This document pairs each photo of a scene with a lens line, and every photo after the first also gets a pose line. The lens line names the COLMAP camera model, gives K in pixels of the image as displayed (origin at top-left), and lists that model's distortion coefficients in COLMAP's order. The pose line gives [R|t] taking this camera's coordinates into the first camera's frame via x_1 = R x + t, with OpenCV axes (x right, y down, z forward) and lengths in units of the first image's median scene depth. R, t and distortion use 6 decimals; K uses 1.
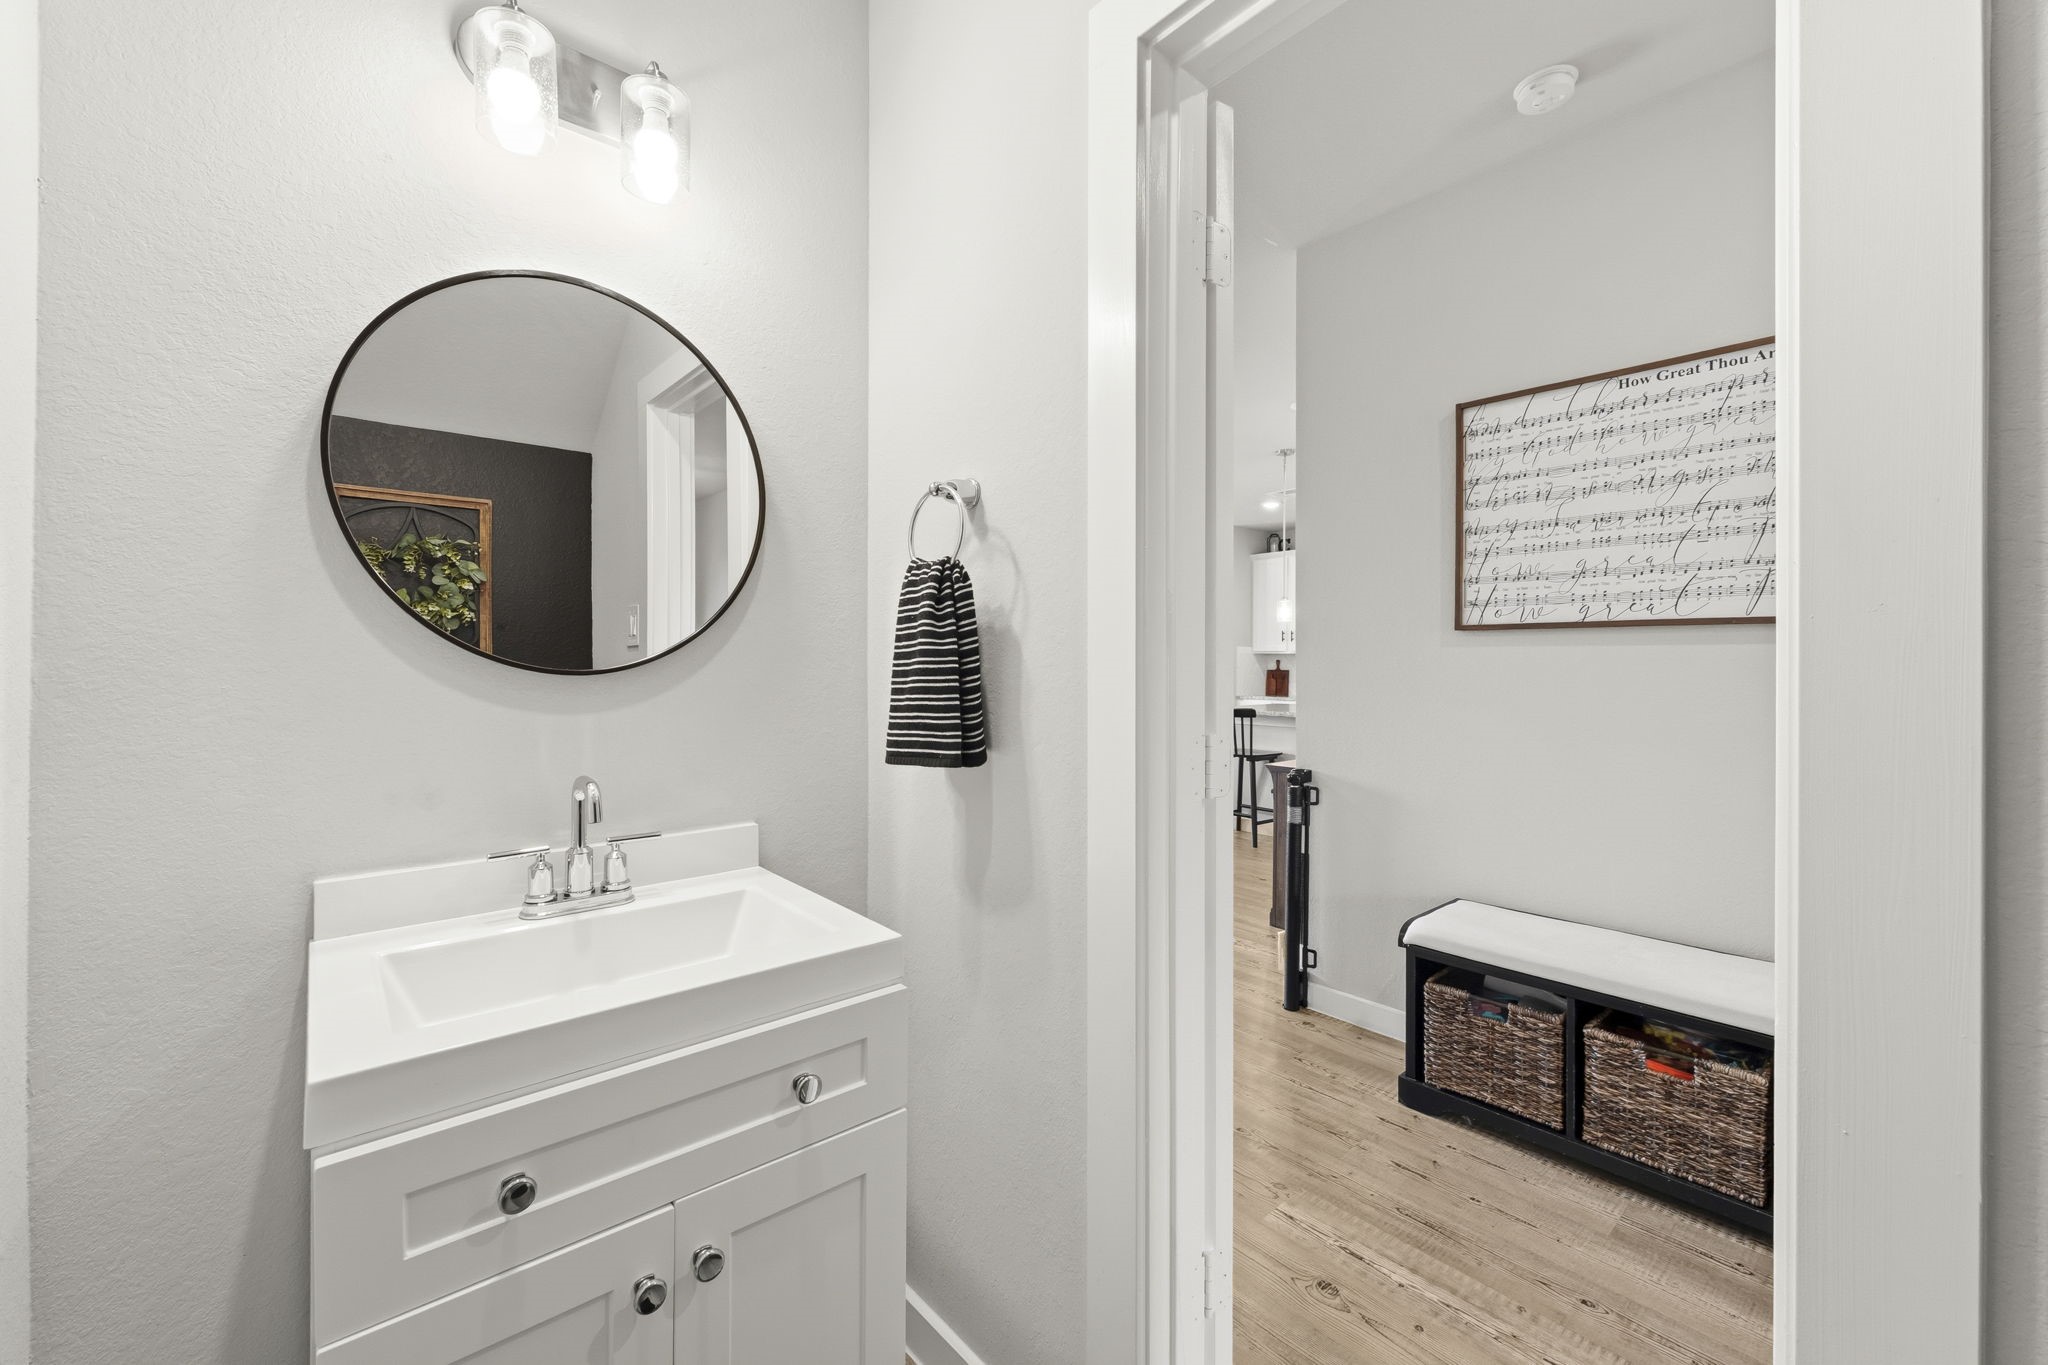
lens RADIAL K [[830.2, 0, 1023.4], [0, 830.2, 675.0], [0, 0, 1]] dist [-0.001115, -0.000162]
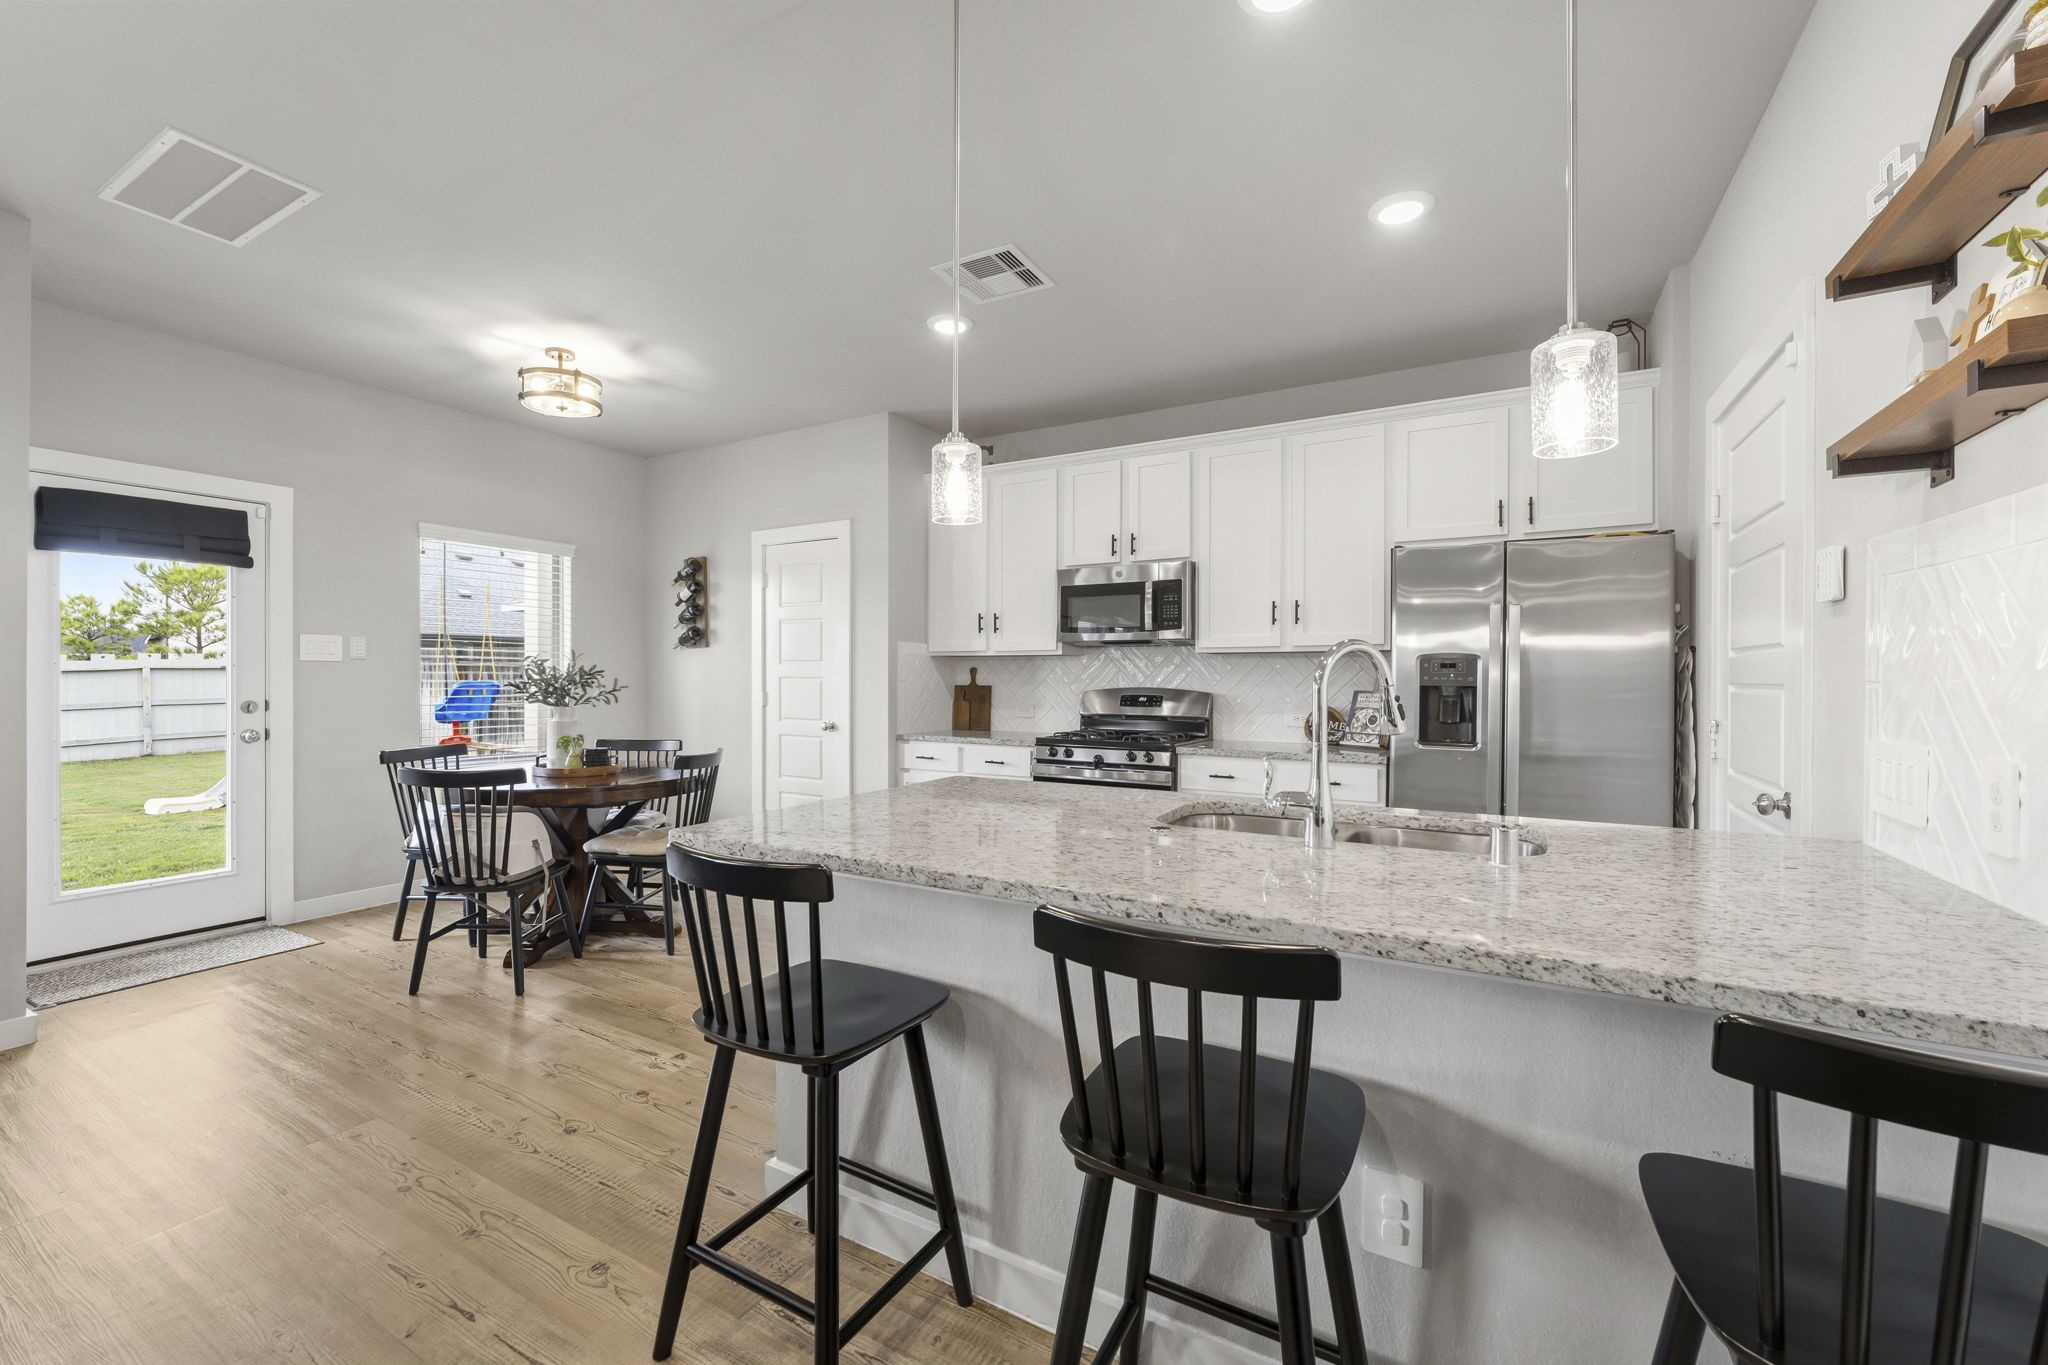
lens RADIAL K [[830.2, 0, 1021.4], [0, 830.2, 681.7], [0, 0, 1]] dist [-0.001115, -0.000162]
pose [[0.940775, -0.002519, 0.339021, 0.147404], [0.003517, 0.999991, -0.002328, -0.007157], [-0.339012, 0.003382, 0.940776, 0.461875]]
